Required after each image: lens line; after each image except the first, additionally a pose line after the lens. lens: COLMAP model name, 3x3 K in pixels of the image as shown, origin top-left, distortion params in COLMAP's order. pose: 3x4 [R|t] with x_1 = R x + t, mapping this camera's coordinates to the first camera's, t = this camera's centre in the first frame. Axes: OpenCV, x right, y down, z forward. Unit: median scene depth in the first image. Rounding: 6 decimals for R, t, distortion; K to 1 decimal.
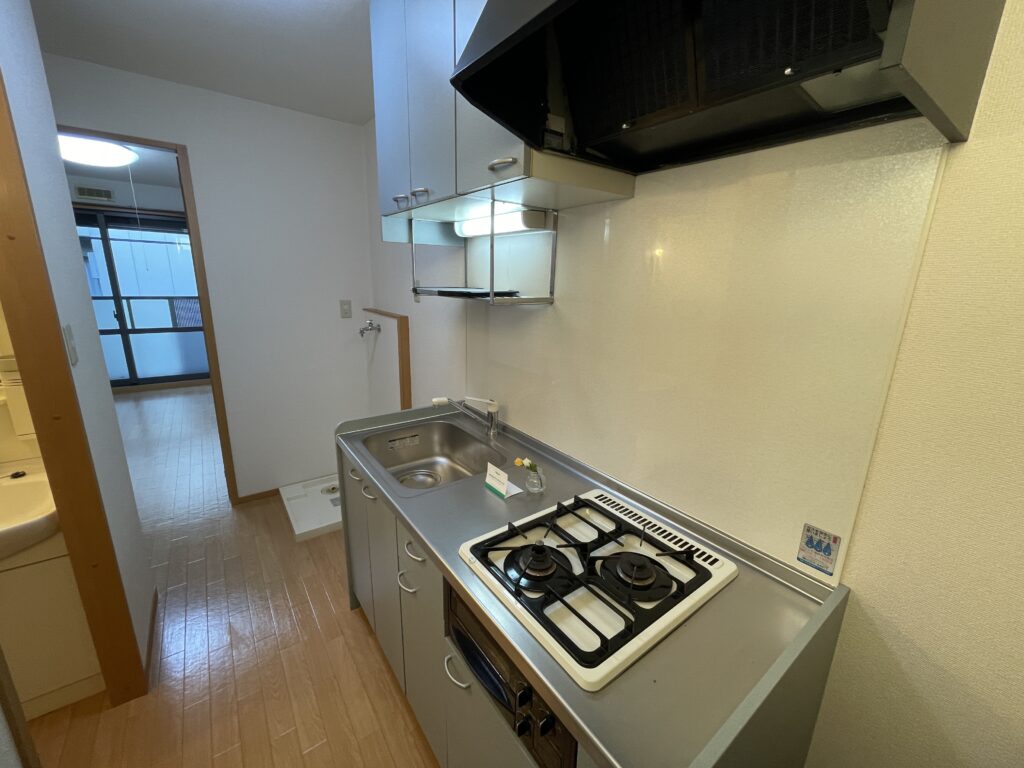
lens RADIAL K [[416.3, 0, 512.0], [0, 416.3, 384.0], [0, 0, 1]] dist [-0.002019, -0.000117]
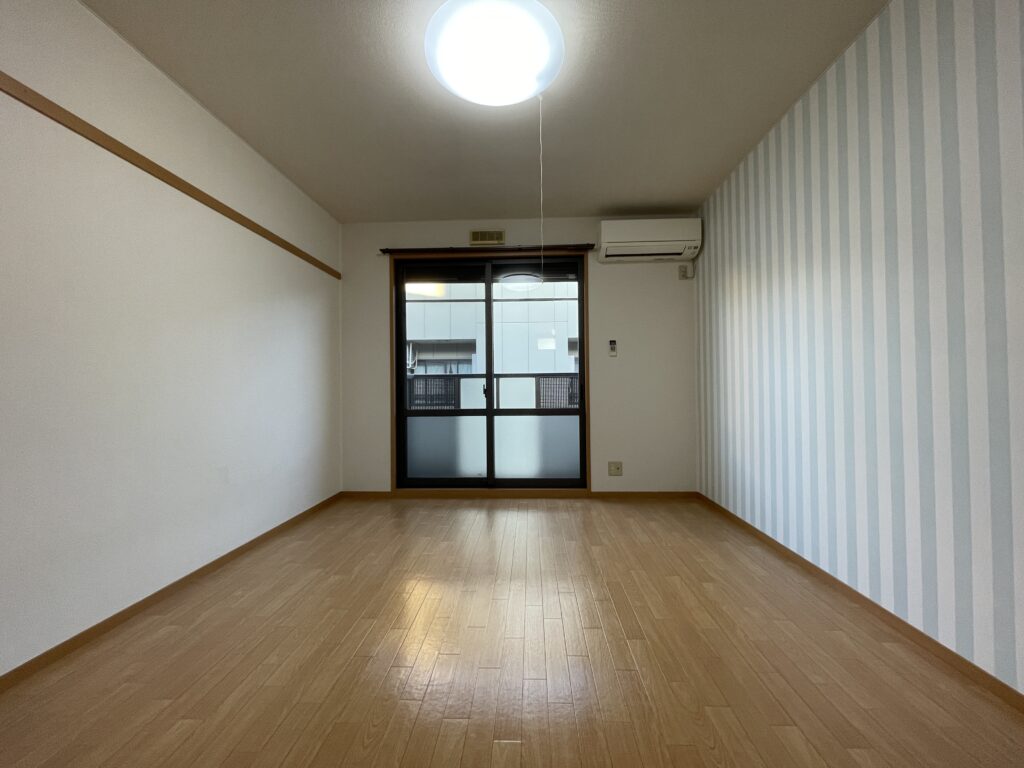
lens RADIAL K [[416.3, 0, 512.0], [0, 416.3, 384.0], [0, 0, 1]] dist [-0.002019, -0.000117]
pose [[0.774297, -0.048171, -0.630986, -0.754965], [-0.124132, 0.966166, -0.226085, -0.020901], [0.620528, 0.253382, 0.742120, 0.802855]]
